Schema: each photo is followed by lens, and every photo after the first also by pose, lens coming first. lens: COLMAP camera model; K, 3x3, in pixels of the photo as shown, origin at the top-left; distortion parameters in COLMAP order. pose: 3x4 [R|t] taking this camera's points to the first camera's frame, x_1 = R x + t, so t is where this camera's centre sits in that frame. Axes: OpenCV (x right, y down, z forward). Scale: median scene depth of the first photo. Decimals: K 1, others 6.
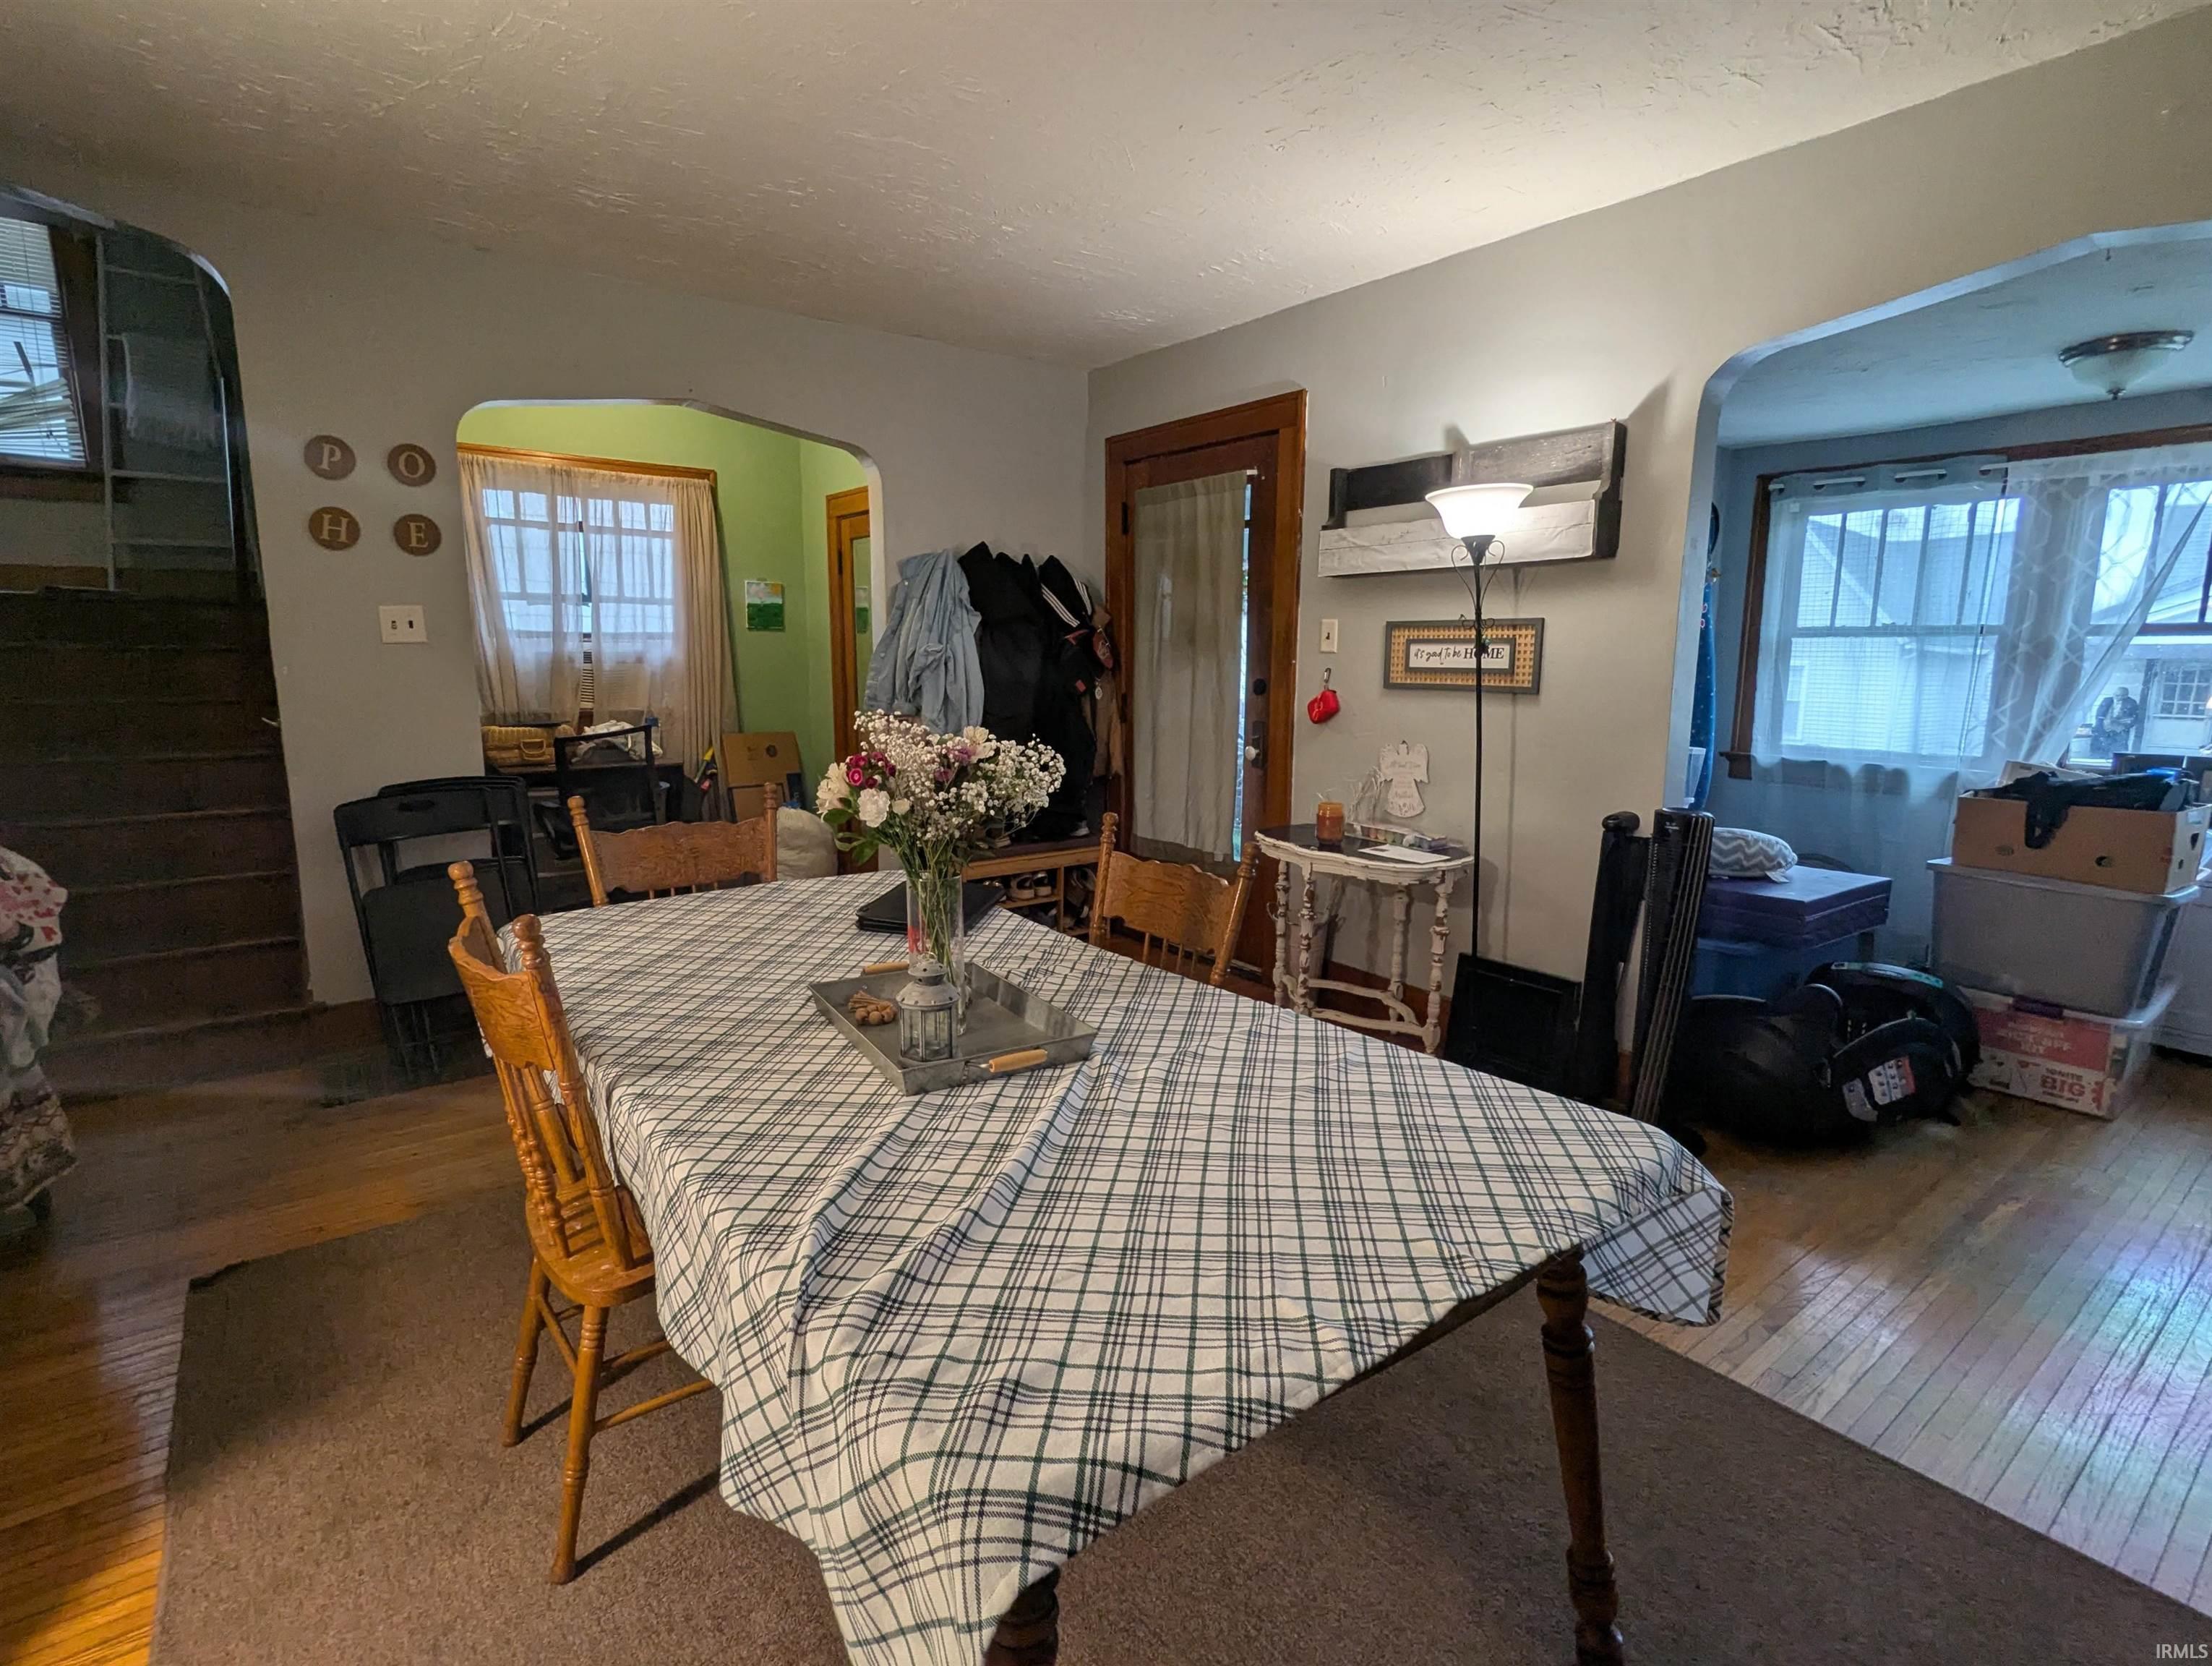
lens RADIAL K [[1056.8, 0, 1108.2], [0, 1056.8, 821.4], [0, 0, 1]] dist [-0.009133, 0.002807]
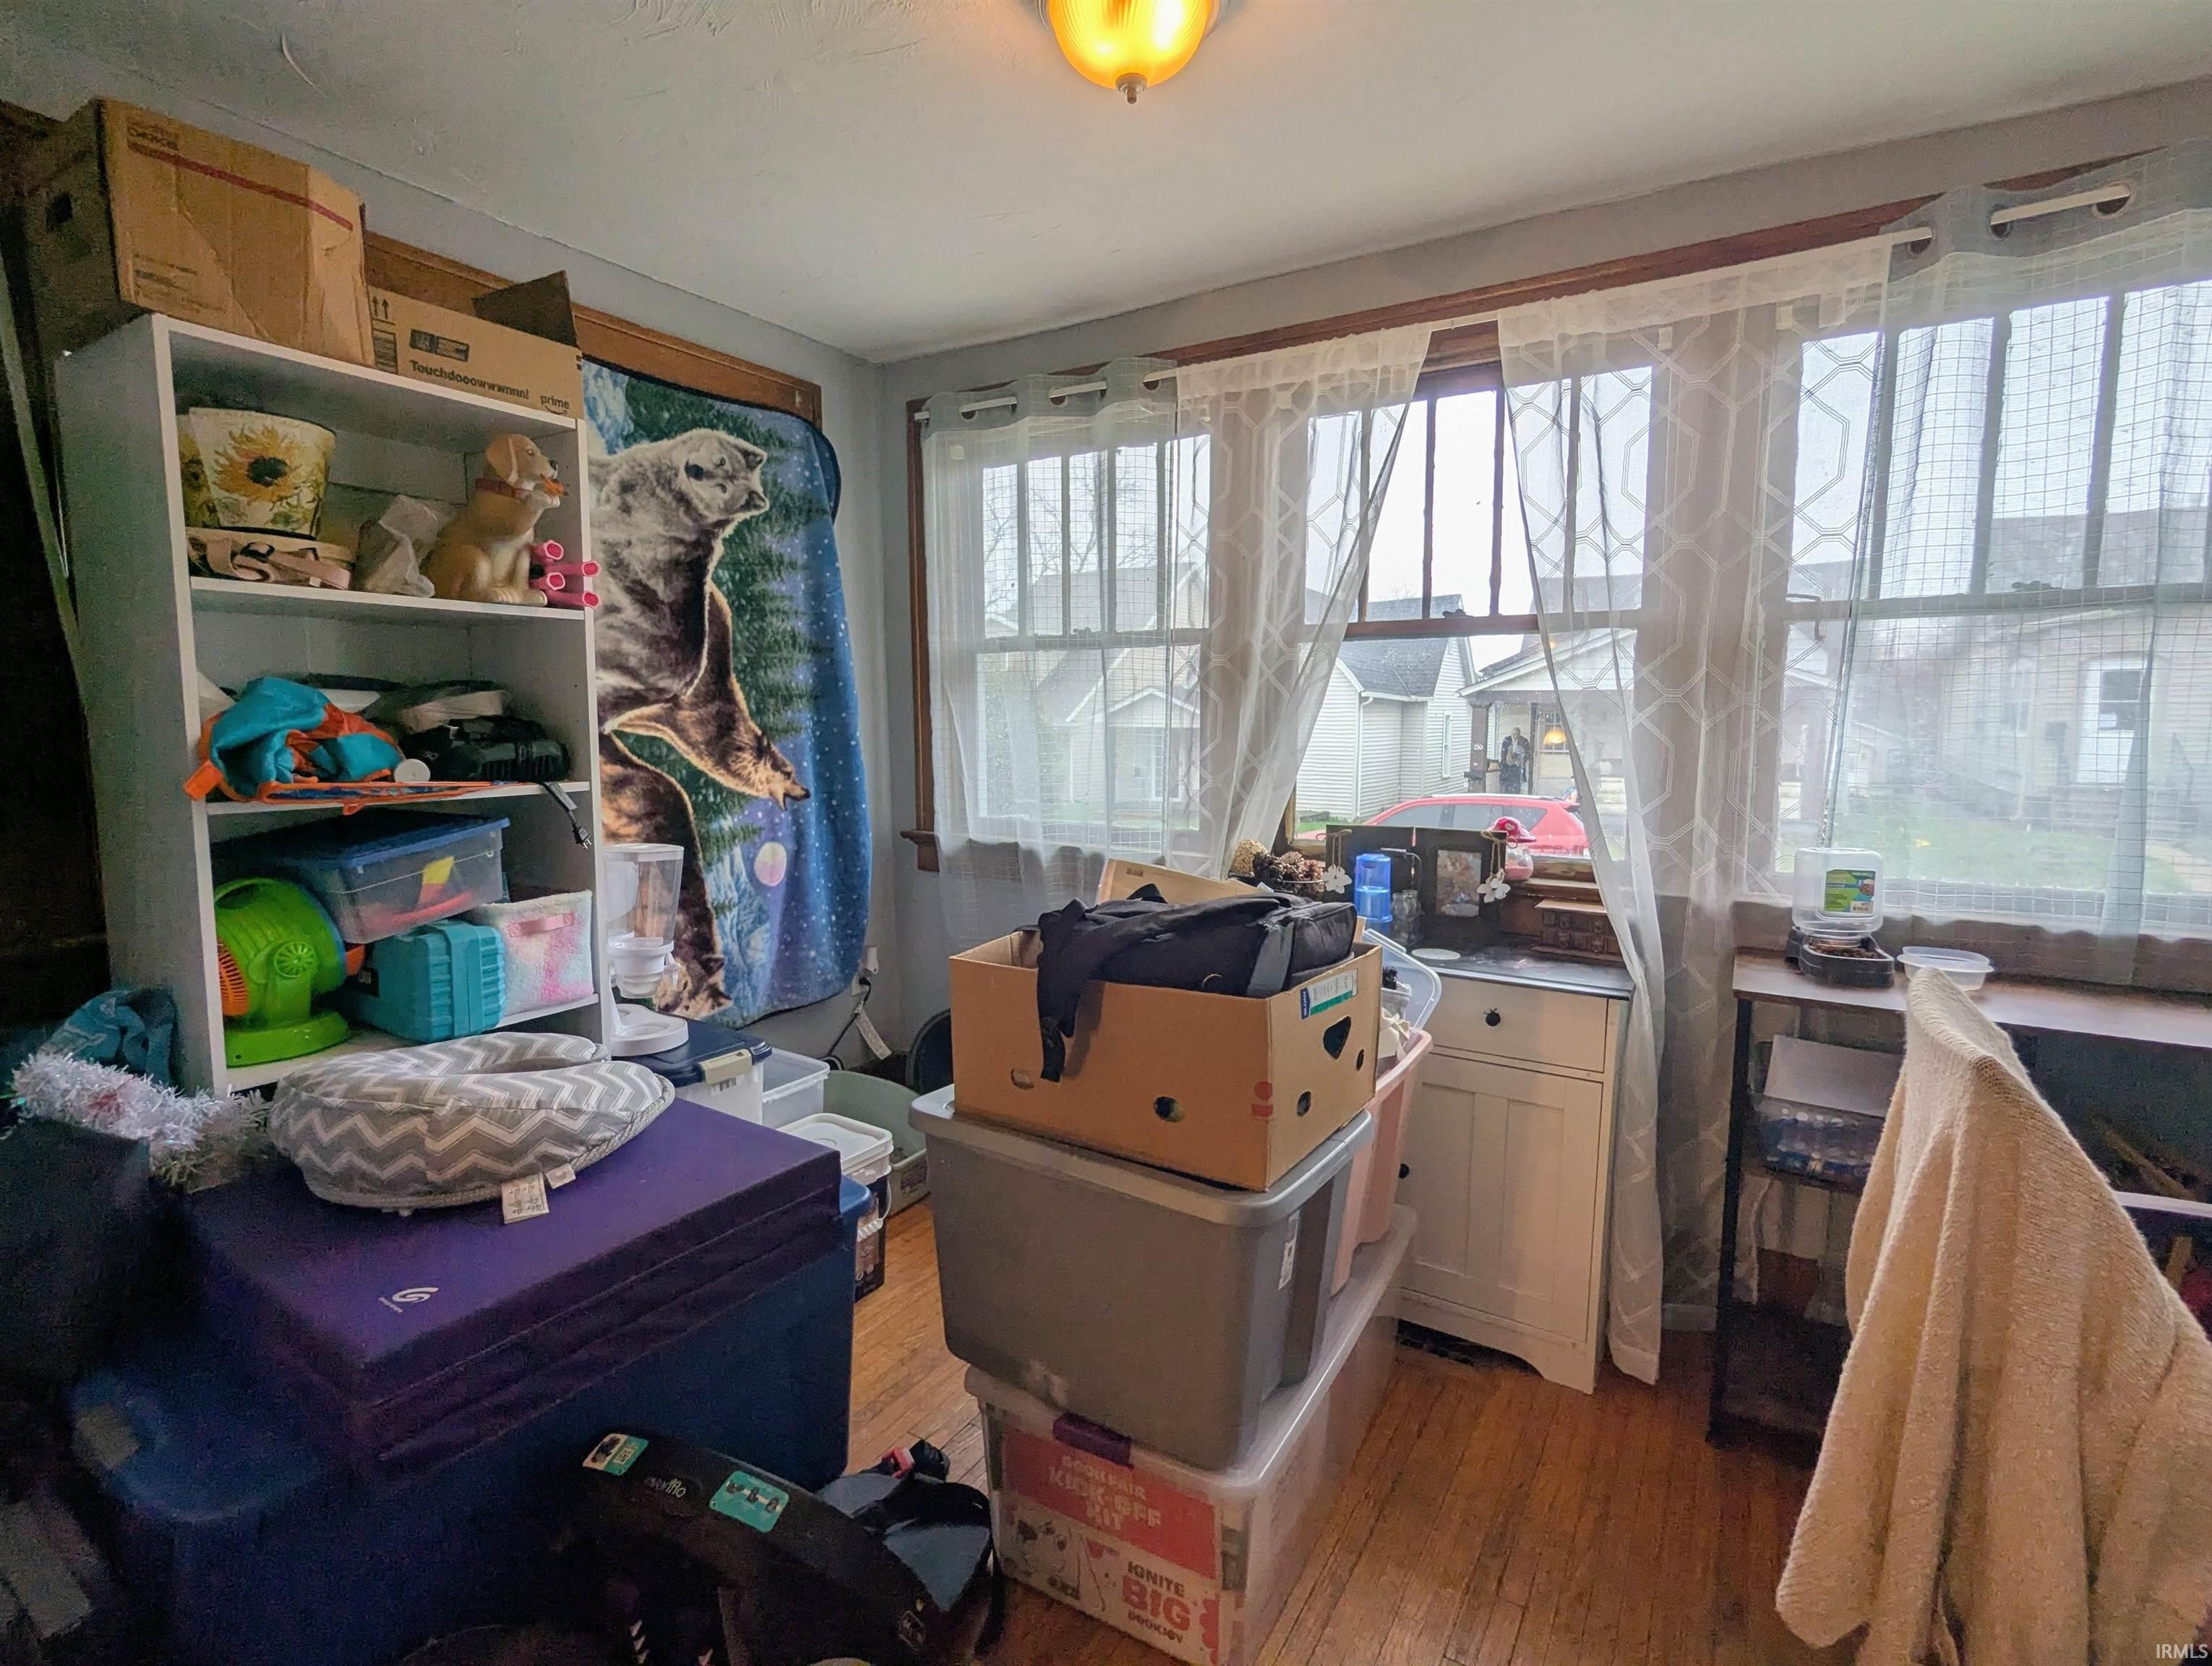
lens RADIAL K [[1056.8, 0, 1107.4], [0, 1056.8, 827.7], [0, 0, 1]] dist [-0.009133, 0.002807]
pose [[0.925078, -0.048853, 0.376621, 0.574291], [0.065556, 0.997347, -0.031650, -0.049353], [-0.374076, 0.053969, 0.925827, 0.449007]]
